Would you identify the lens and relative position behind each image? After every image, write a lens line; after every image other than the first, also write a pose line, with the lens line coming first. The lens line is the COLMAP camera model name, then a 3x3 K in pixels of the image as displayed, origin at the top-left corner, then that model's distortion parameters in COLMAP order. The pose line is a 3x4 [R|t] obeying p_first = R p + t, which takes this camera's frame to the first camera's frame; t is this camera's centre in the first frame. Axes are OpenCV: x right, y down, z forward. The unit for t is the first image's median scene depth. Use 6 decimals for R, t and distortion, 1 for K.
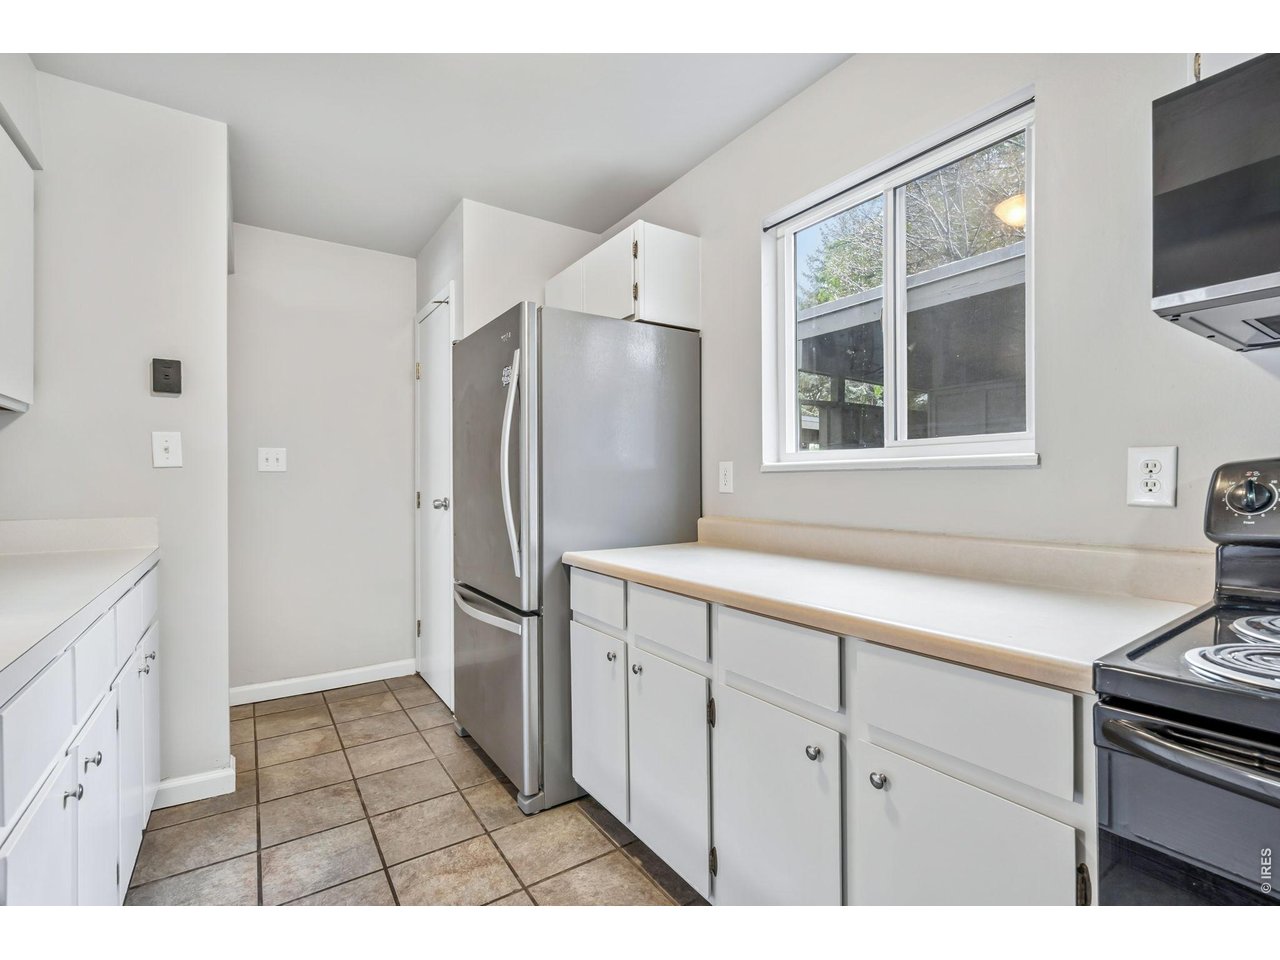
lens RADIAL K [[585.2, 0, 644.0], [0, 585.2, 483.5], [0, 0, 1]] dist [0.000482, 0.000030]
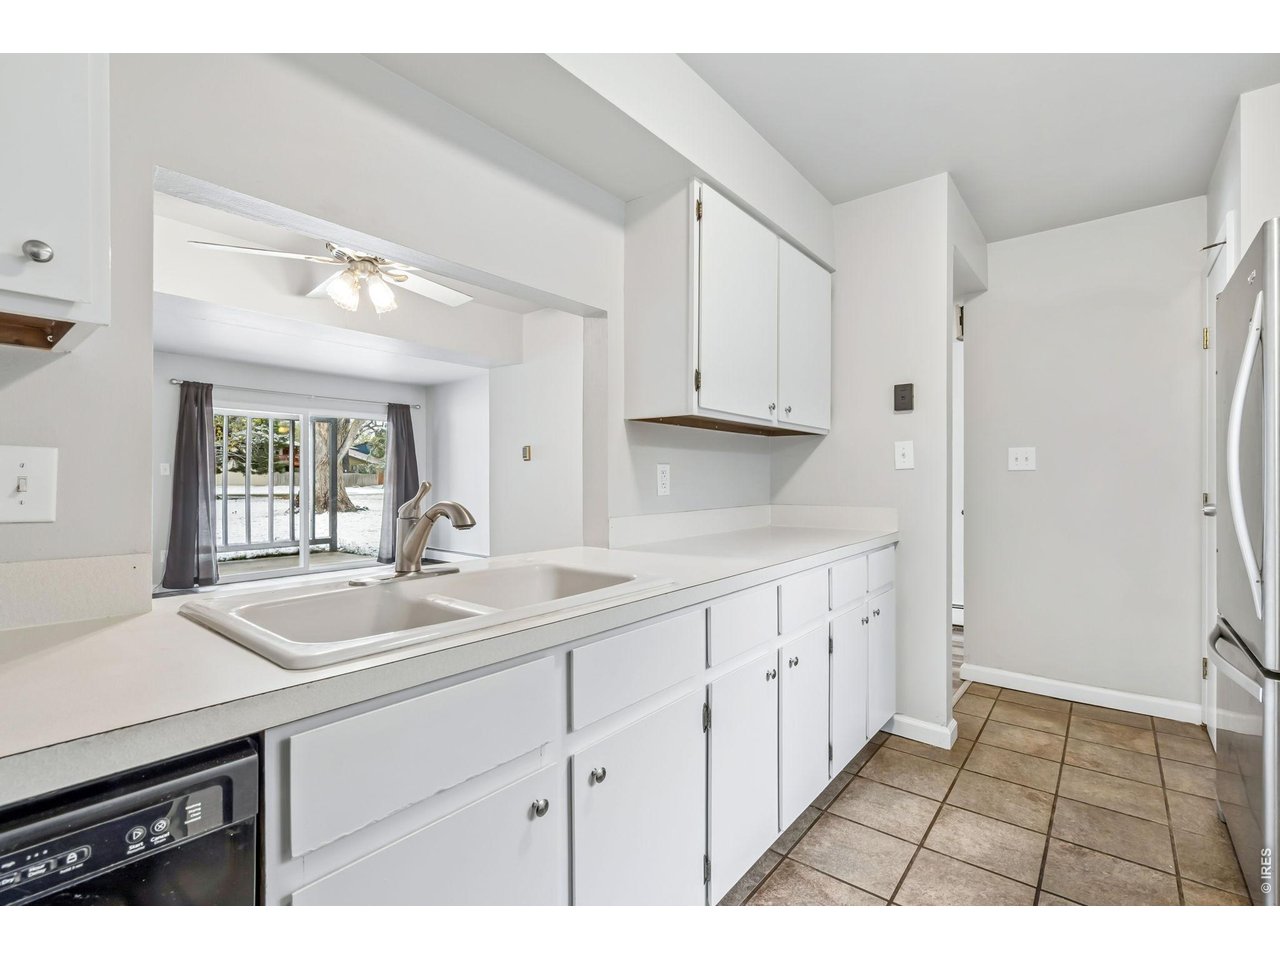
lens RADIAL K [[585.2, 0, 643.8], [0, 585.2, 479.5], [0, 0, 1]] dist [0.000482, 0.000030]
pose [[0.287532, 0.000200, -0.957771, 0.220774], [-0.001476, 0.999999, -0.000234, -0.003839], [0.957770, 0.001481, 0.287532, 0.088435]]
